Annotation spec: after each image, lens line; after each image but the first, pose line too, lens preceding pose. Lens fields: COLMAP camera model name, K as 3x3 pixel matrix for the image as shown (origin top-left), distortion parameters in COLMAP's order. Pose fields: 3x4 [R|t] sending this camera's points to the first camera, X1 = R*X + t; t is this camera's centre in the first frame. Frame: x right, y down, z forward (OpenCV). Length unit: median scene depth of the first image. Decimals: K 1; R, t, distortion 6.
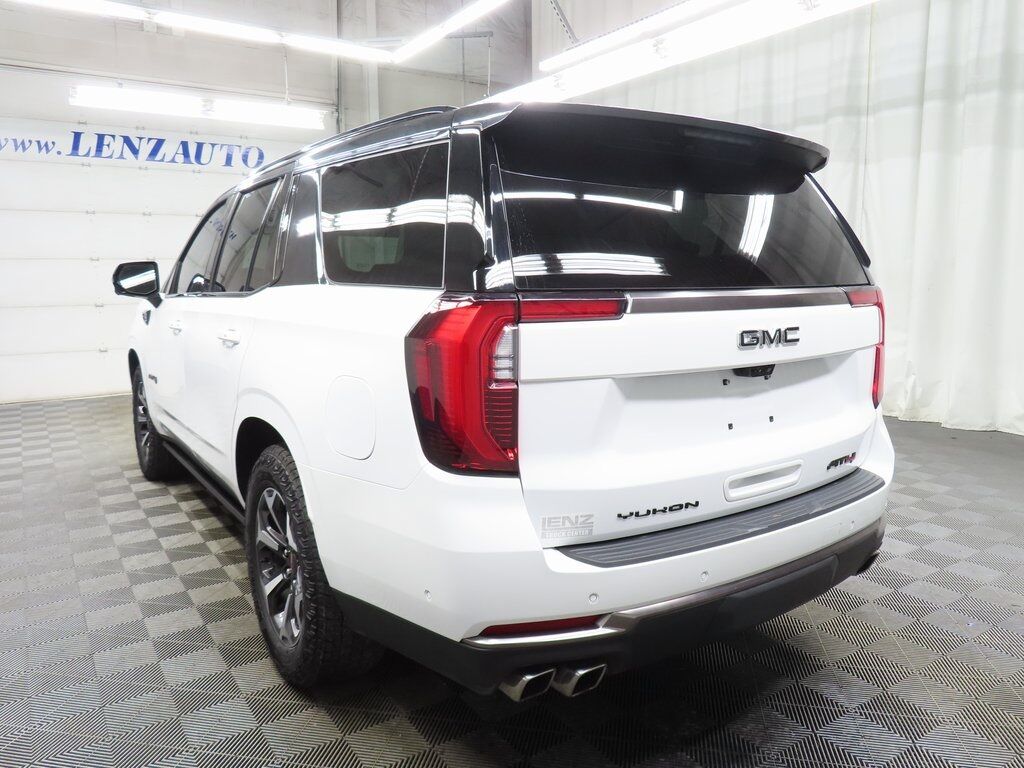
lens RADIAL K [[717.4, 0, 513.2], [0, 717.4, 384.3], [0, 0, 1]] dist [-0.020073, 0.007448]
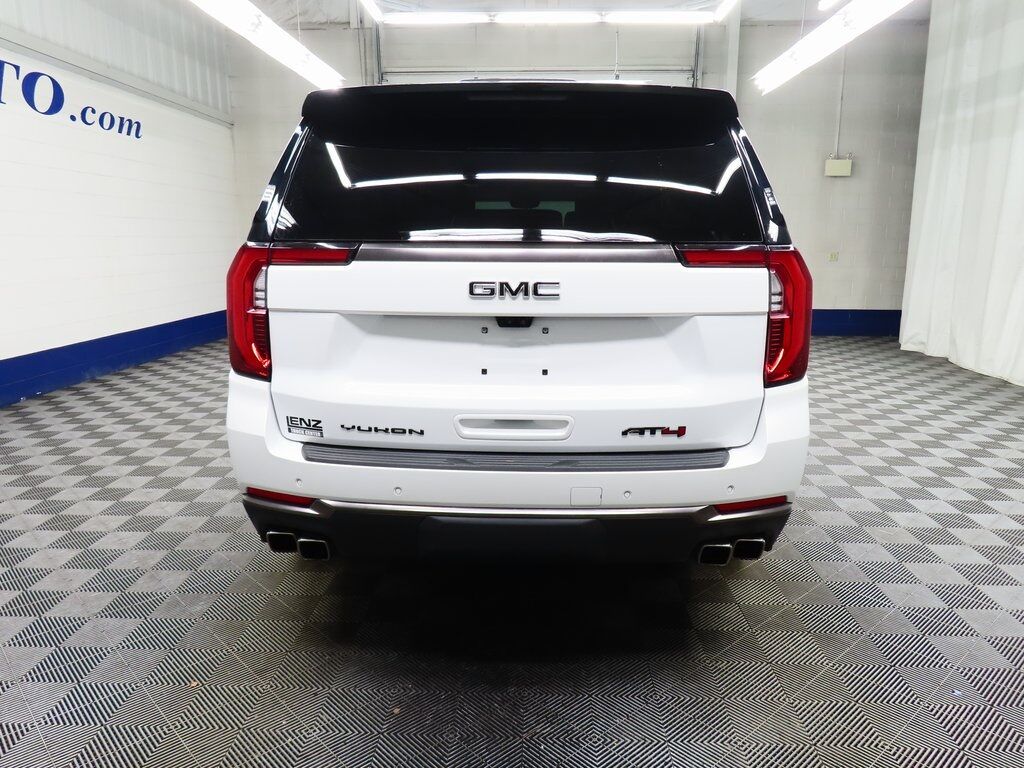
lens RADIAL K [[717.4, 0, 512.6], [0, 717.4, 381.8], [0, 0, 1]] dist [-0.020073, 0.007448]
pose [[0.817782, 0.119686, -0.562945, 1.036505], [-0.096388, 0.992804, 0.071056, -0.007087], [0.567399, -0.003847, 0.823434, 0.150932]]
